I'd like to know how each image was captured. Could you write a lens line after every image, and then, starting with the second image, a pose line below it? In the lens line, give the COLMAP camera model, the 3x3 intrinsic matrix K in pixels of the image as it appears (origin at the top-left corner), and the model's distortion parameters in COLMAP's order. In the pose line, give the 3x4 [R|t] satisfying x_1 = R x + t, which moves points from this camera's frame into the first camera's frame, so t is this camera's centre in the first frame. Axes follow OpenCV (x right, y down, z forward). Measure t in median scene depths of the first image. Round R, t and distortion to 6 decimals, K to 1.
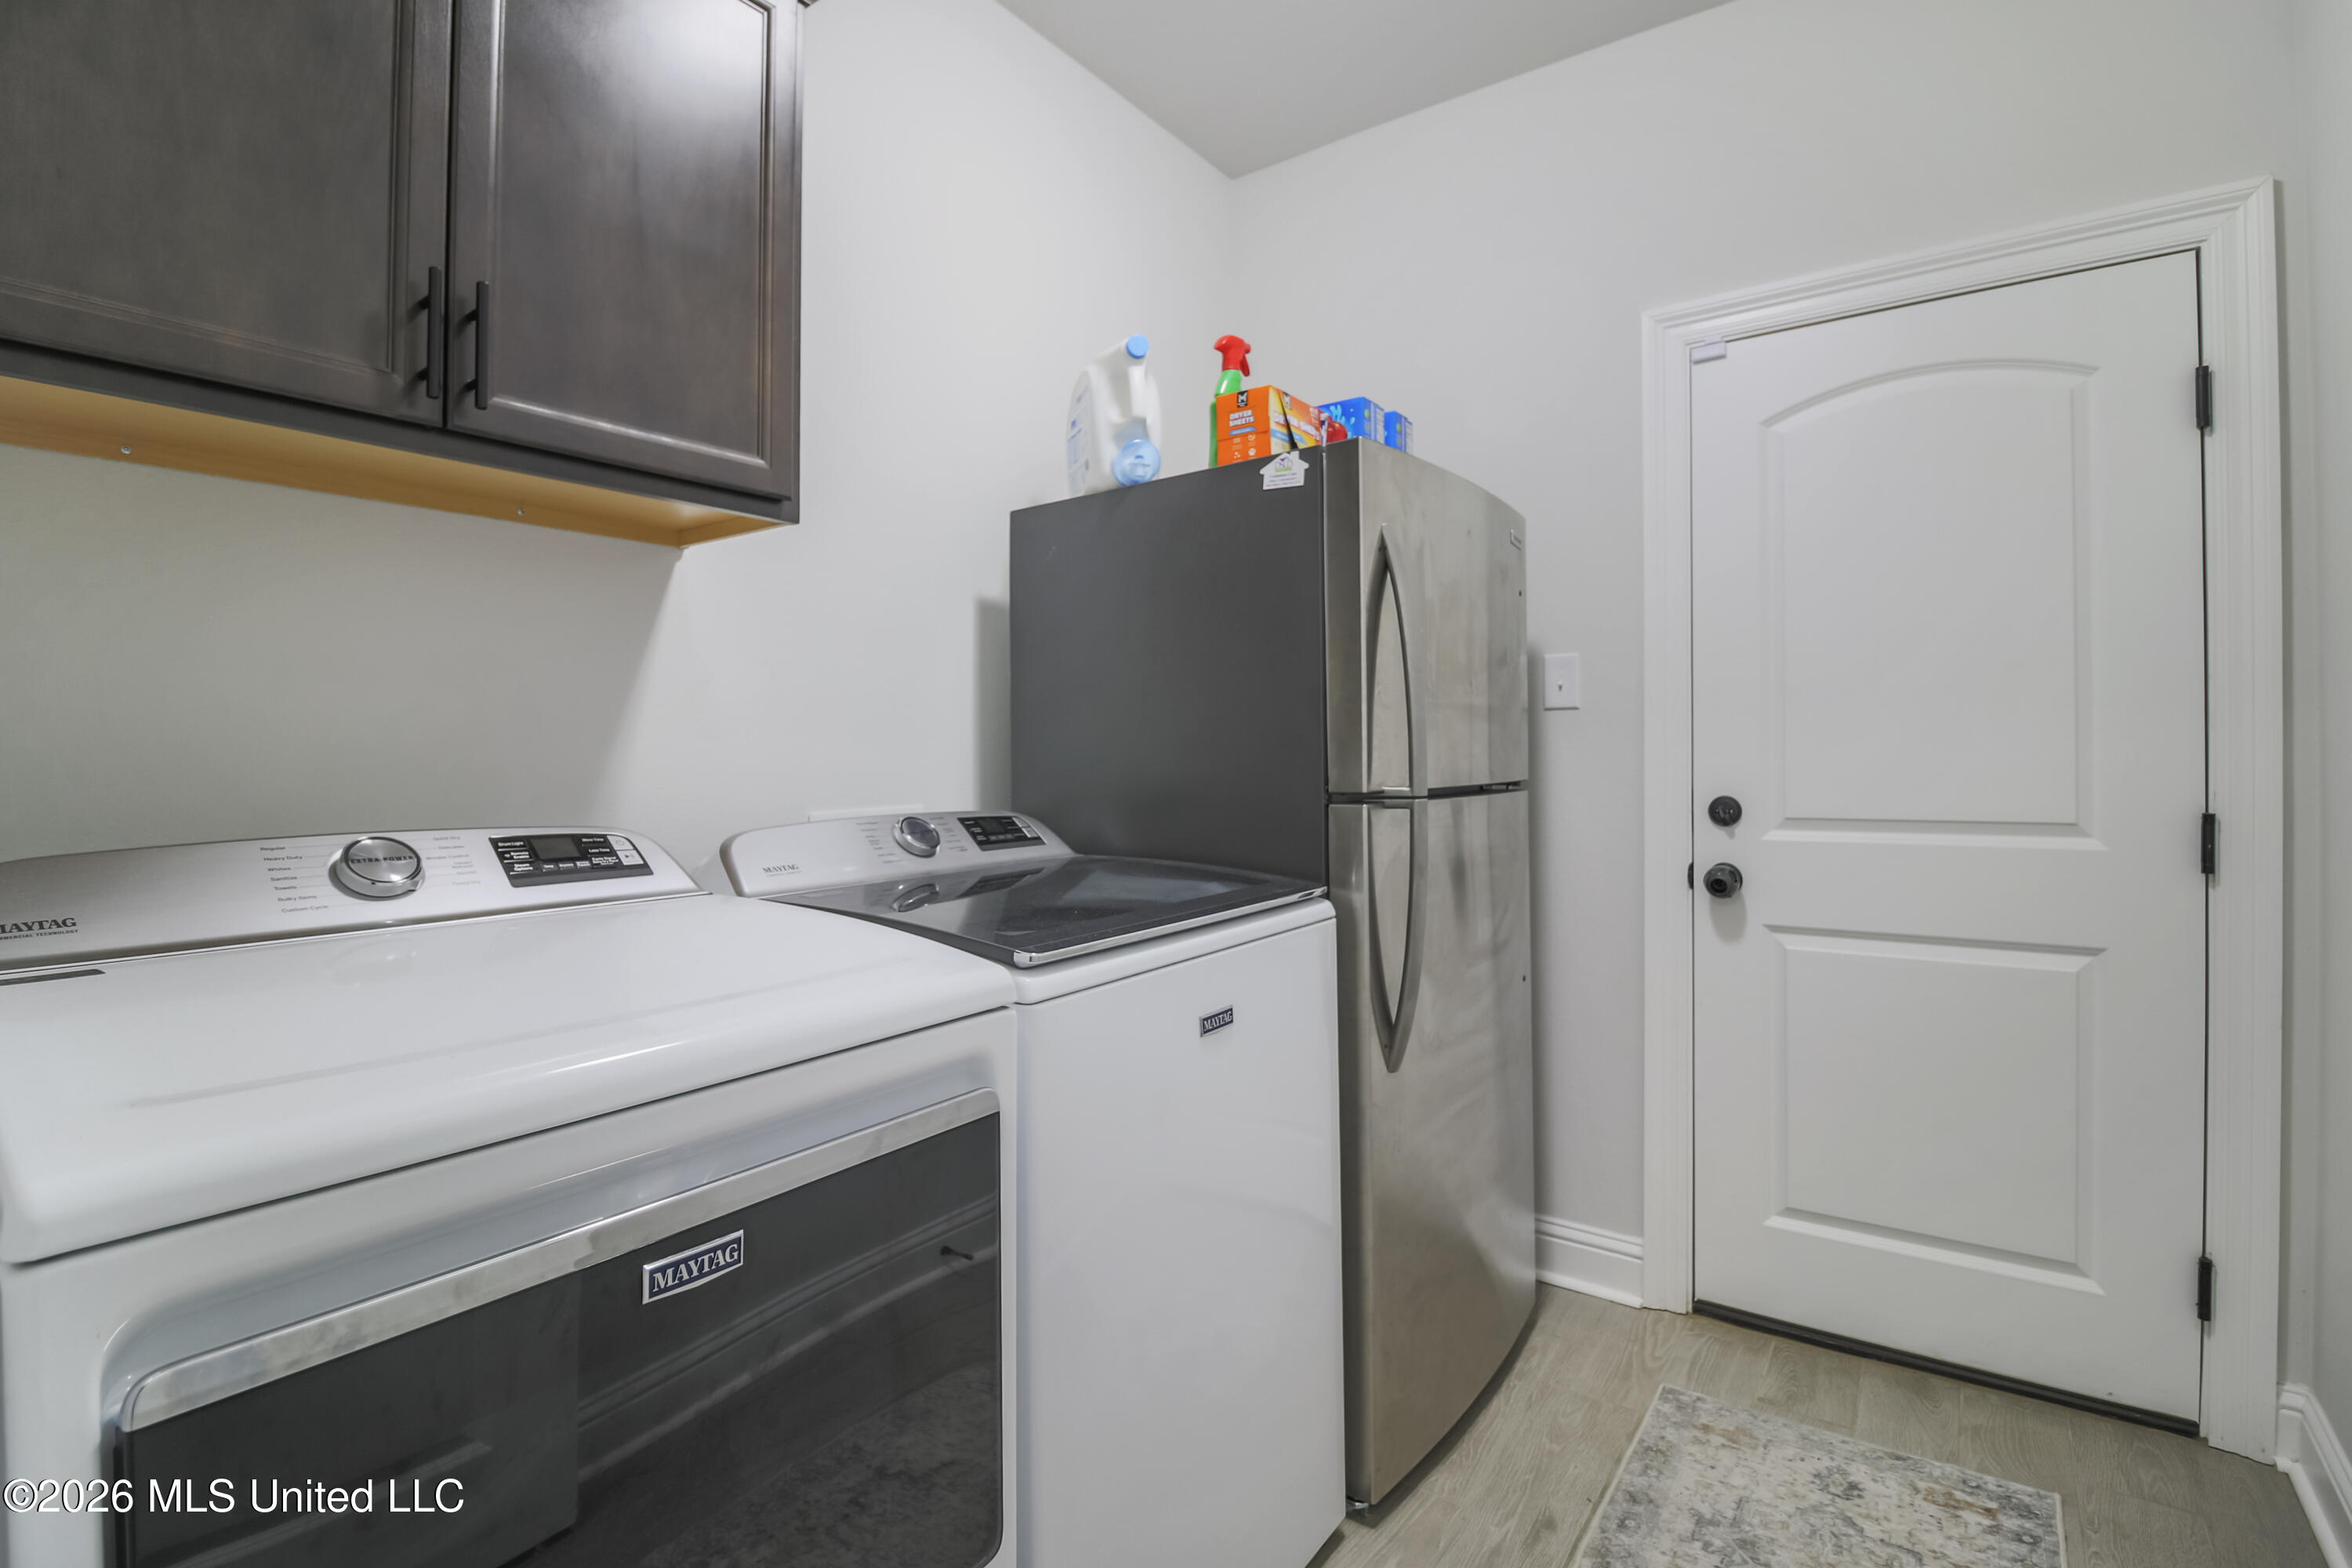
lens RADIAL K [[1107.6, 0, 1172.4], [0, 1107.6, 769.2], [0, 0, 1]] dist [0.000439, -0.010155]
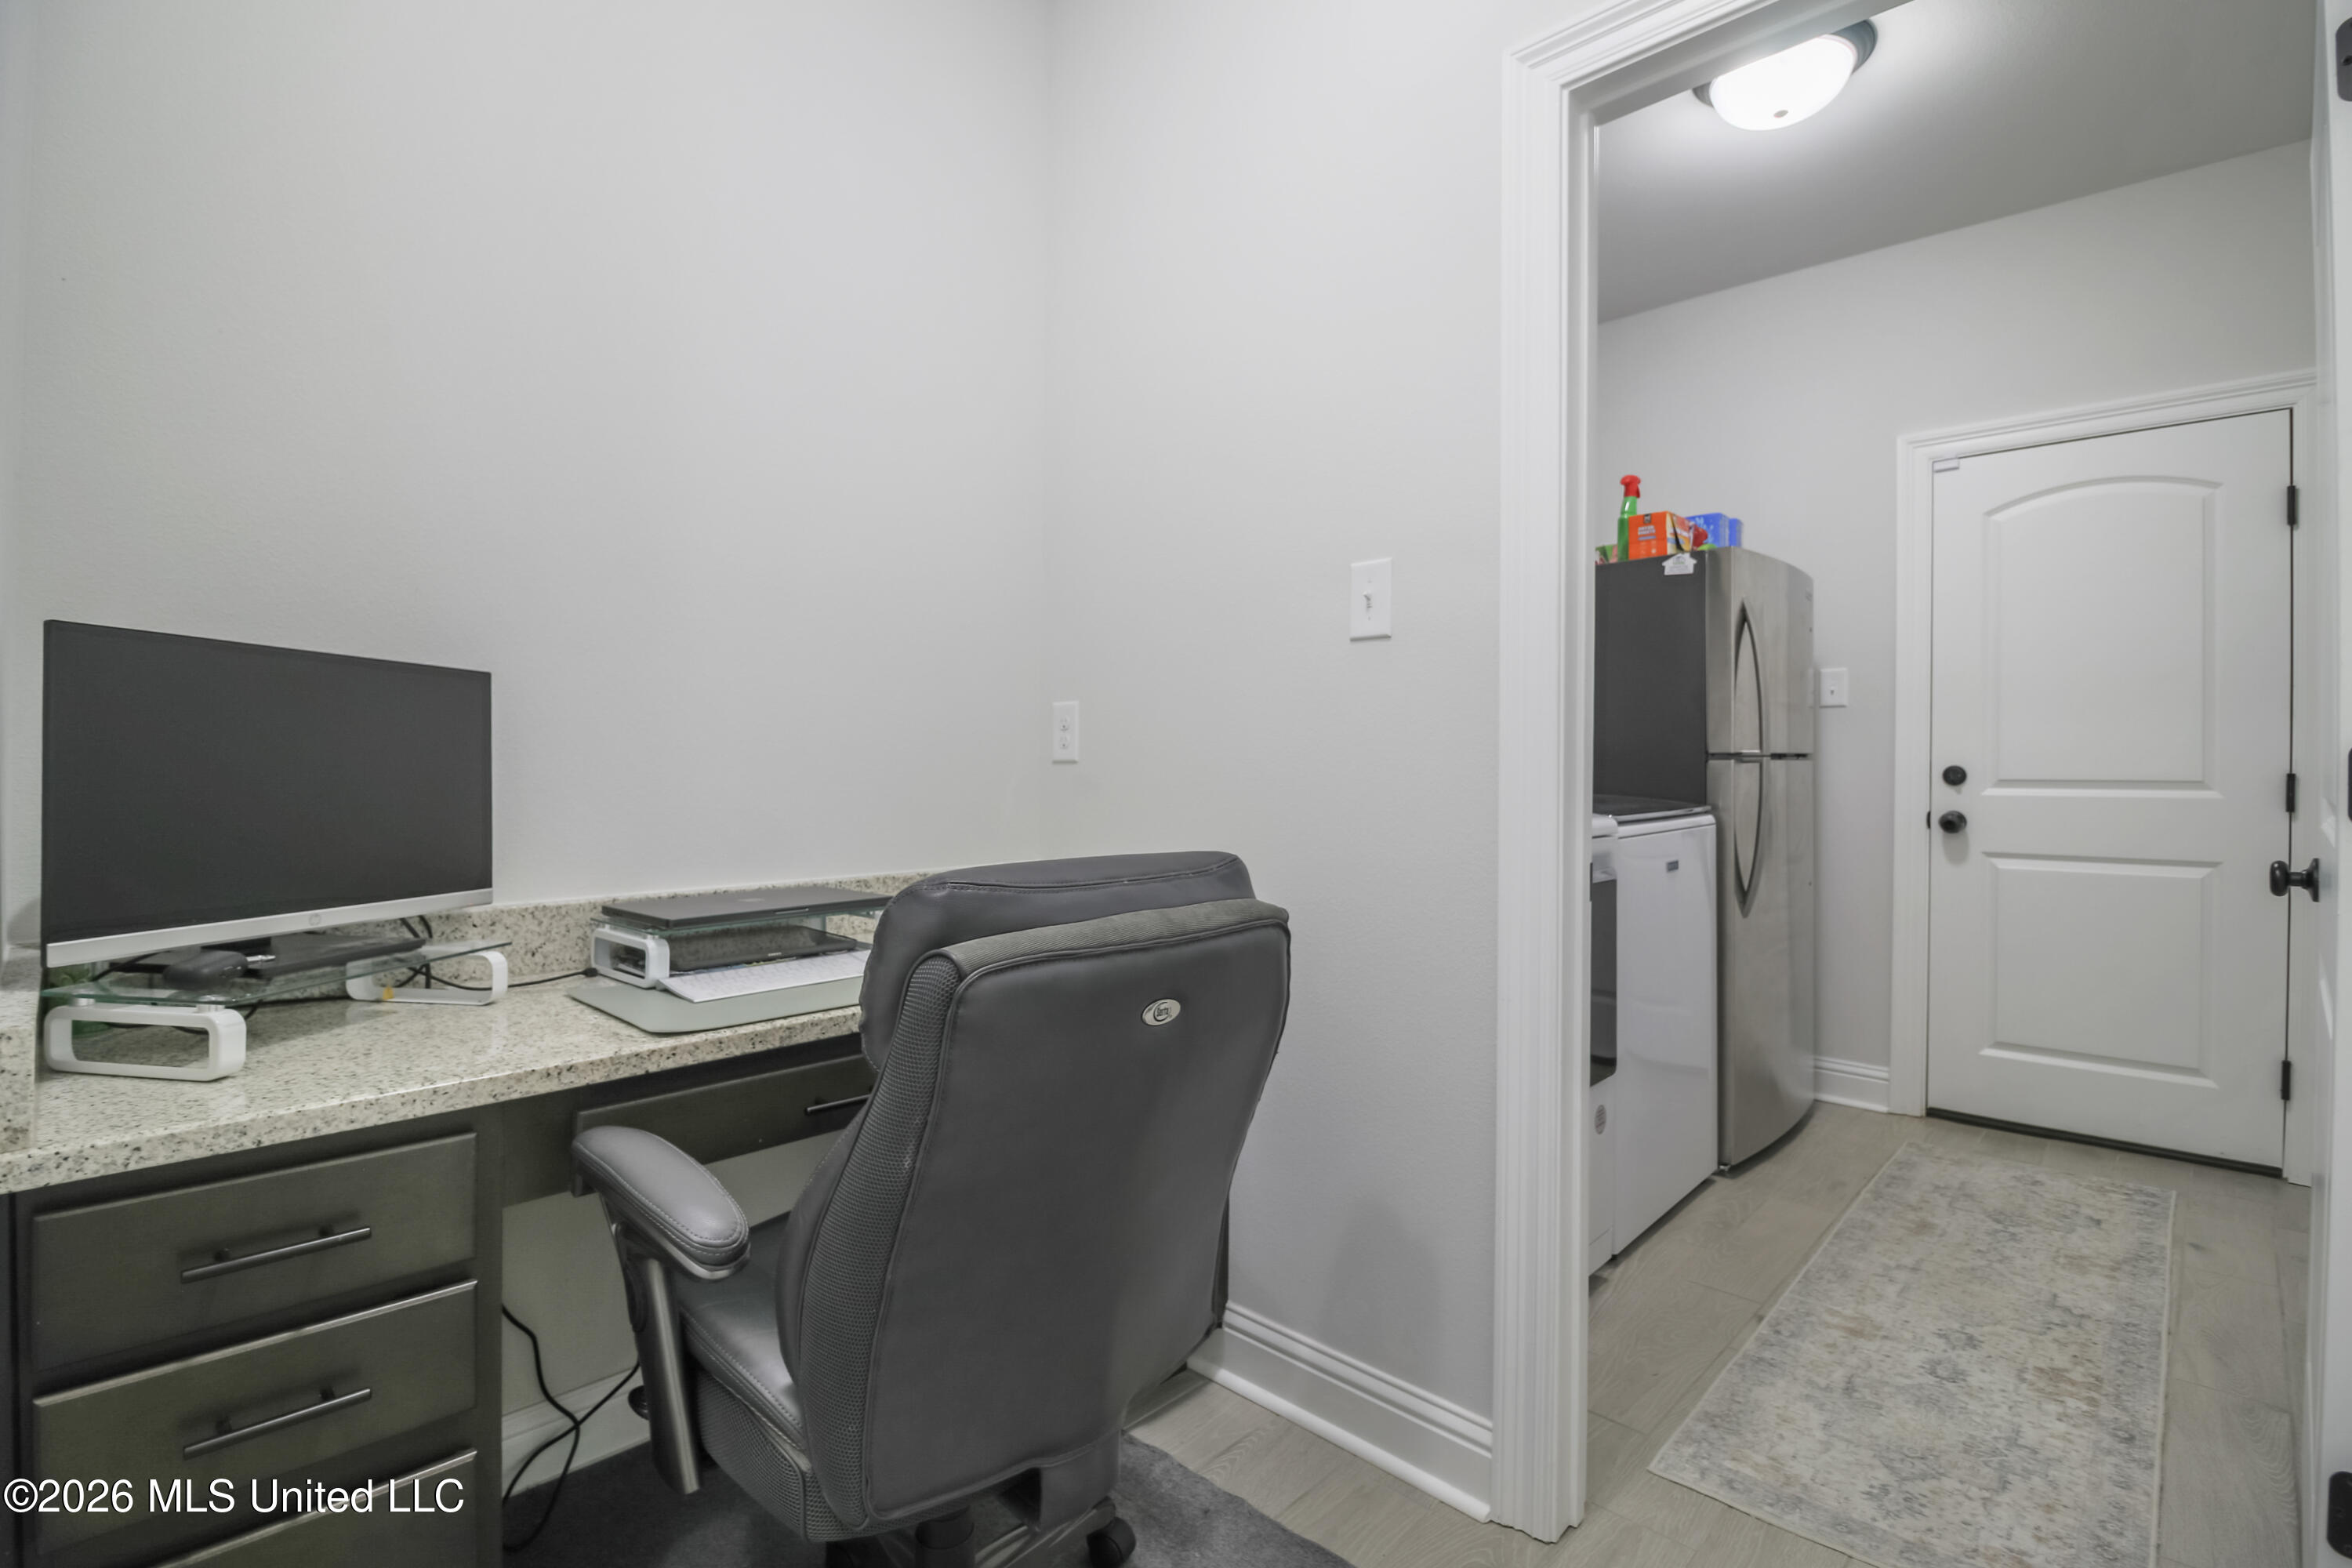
lens RADIAL K [[1100.6, 0, 1173.9], [0, 1100.6, 777.0], [0, 0, 1]] dist [0.000081, -0.011424]
pose [[0.989866, 0.011039, -0.141572, -0.383685], [-0.010470, 0.999934, 0.004764, 0.051326], [0.141615, -0.003233, 0.989917, -0.705823]]
